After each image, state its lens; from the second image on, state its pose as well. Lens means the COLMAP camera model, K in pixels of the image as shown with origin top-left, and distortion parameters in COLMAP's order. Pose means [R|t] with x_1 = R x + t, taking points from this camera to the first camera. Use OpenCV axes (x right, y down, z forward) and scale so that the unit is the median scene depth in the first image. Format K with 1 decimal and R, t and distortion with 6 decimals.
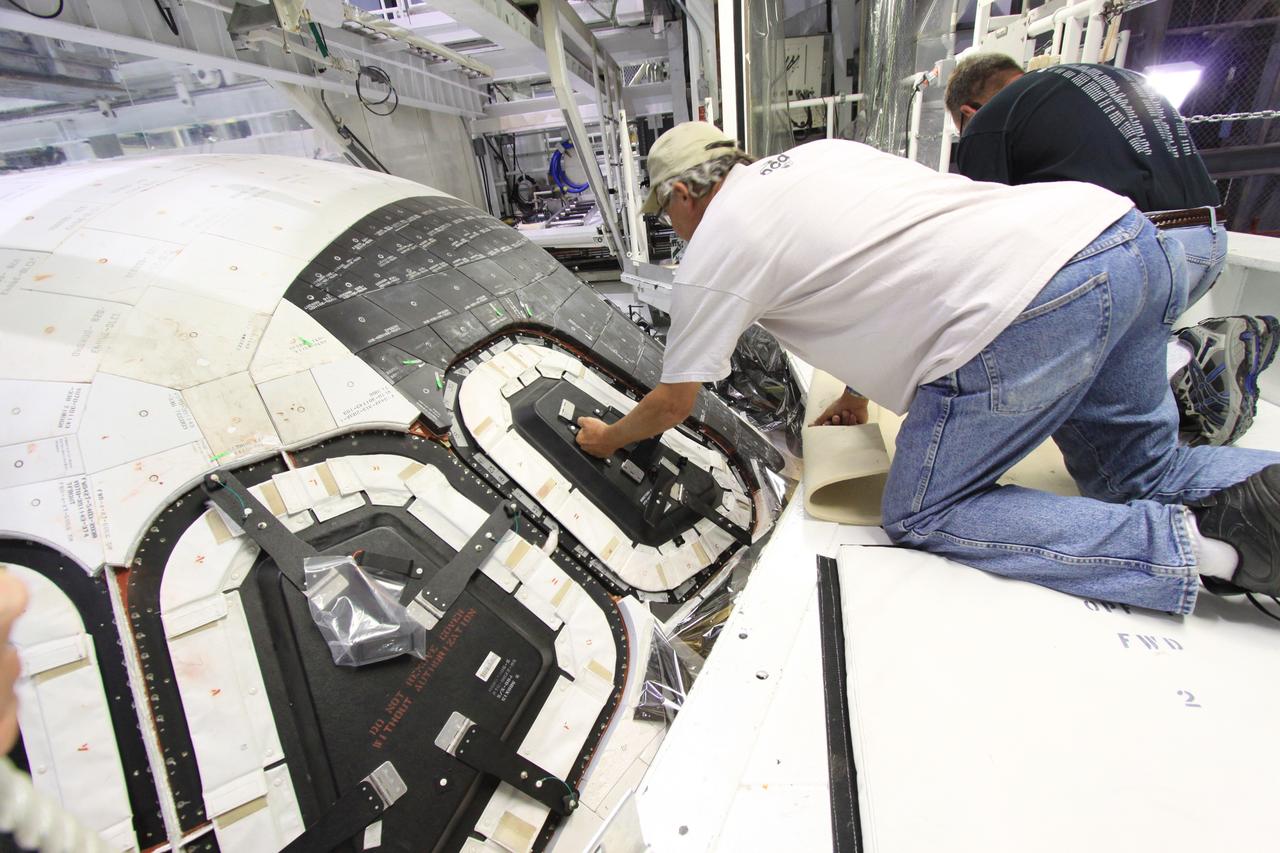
lens RADIAL K [[592.3, 0, 648.4], [0, 592.3, 436.6], [0, 0, 1]] dist [-0.014083, 0.000702]
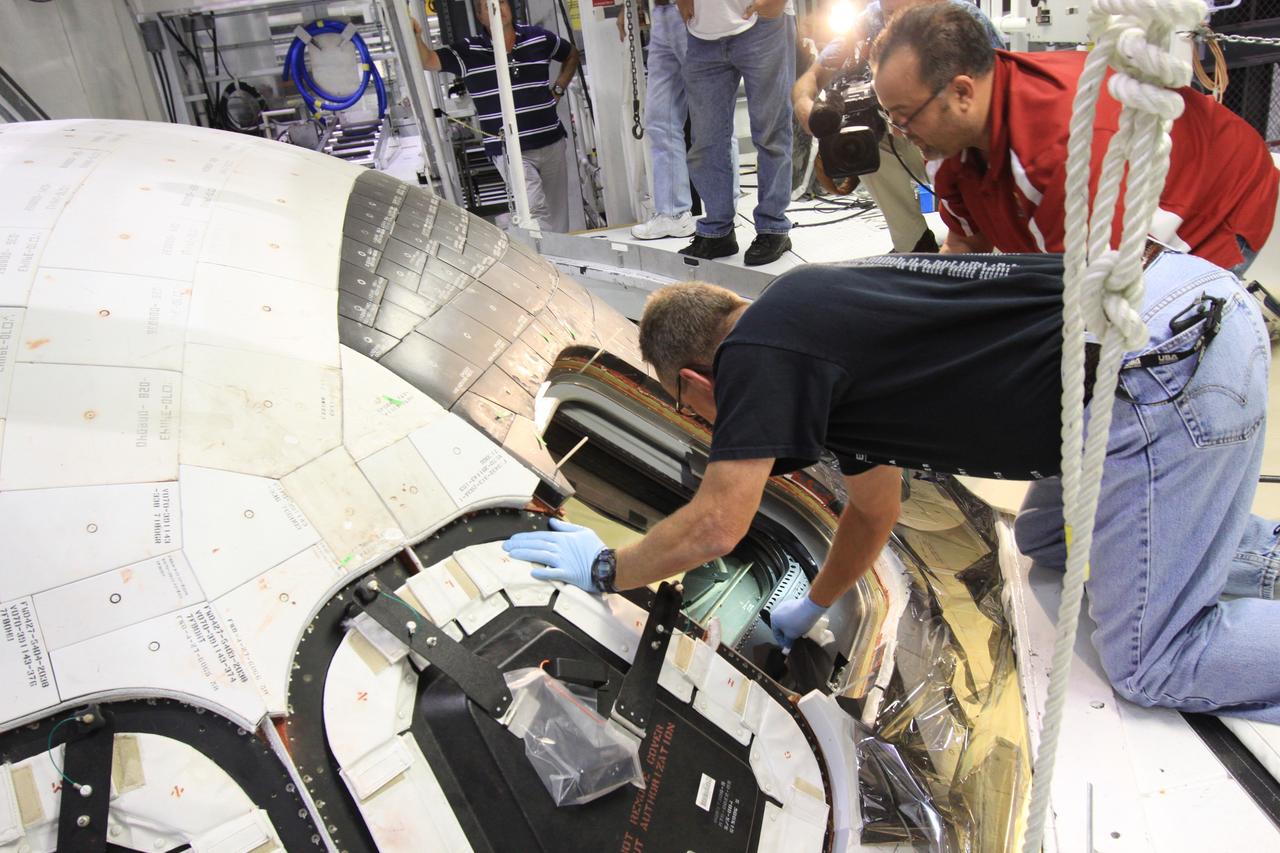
lens RADIAL K [[1070.4, 0, 640.7], [0, 1070.4, 431.5], [0, 0, 1]] dist [-0.003631, 0.033240]
pose [[0.975108, -0.099220, 0.198291, -0.487005], [0.114272, 0.991259, -0.065937, 0.002267], [-0.190016, 0.086954, 0.977923, -0.331388]]
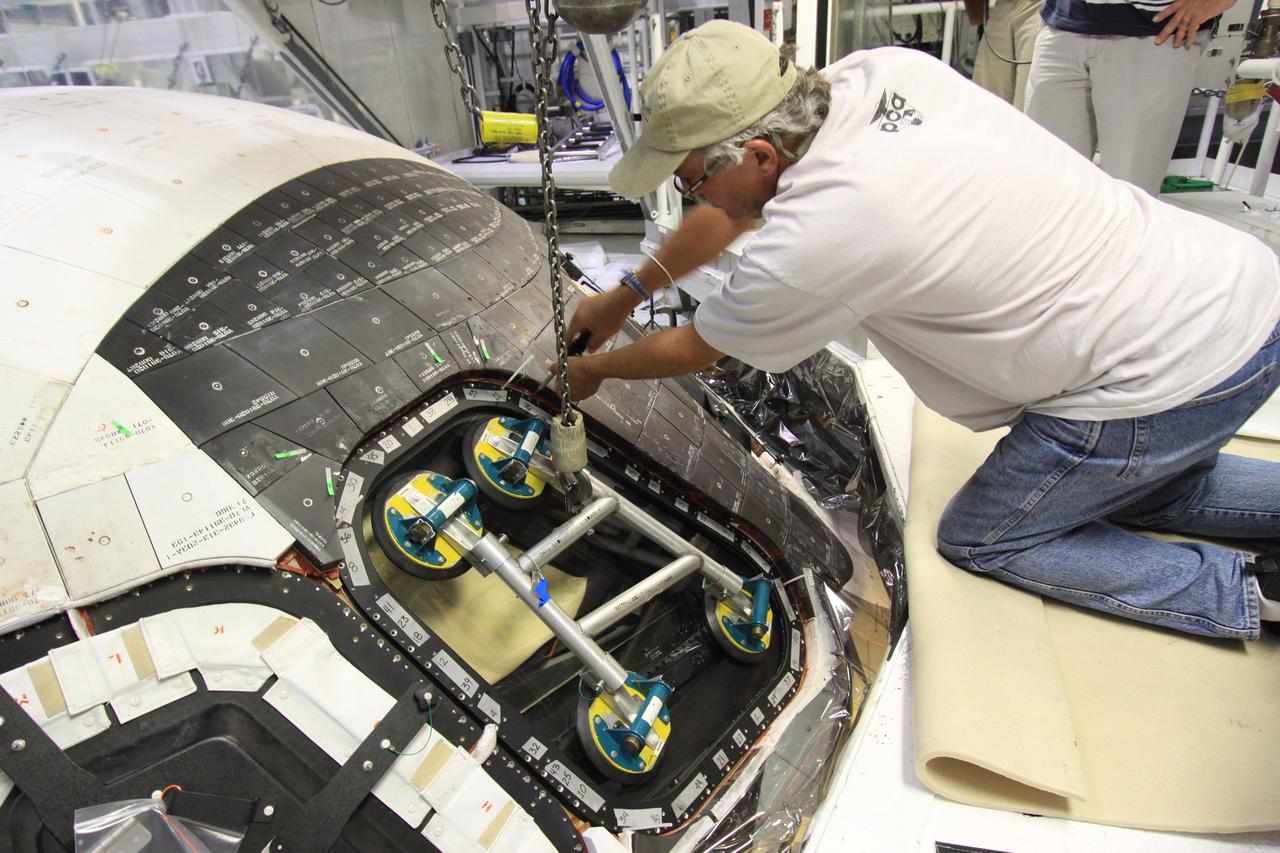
lens RADIAL K [[772.6, 0, 637.6], [0, 772.6, 439.4], [0, 0, 1]] dist [-0.010132, 0.003843]
pose [[0.997172, 0.060529, -0.044552, 0.019634], [-0.059465, 0.997921, 0.024832, -0.181171], [0.045963, -0.022112, 0.998698, 0.161229]]
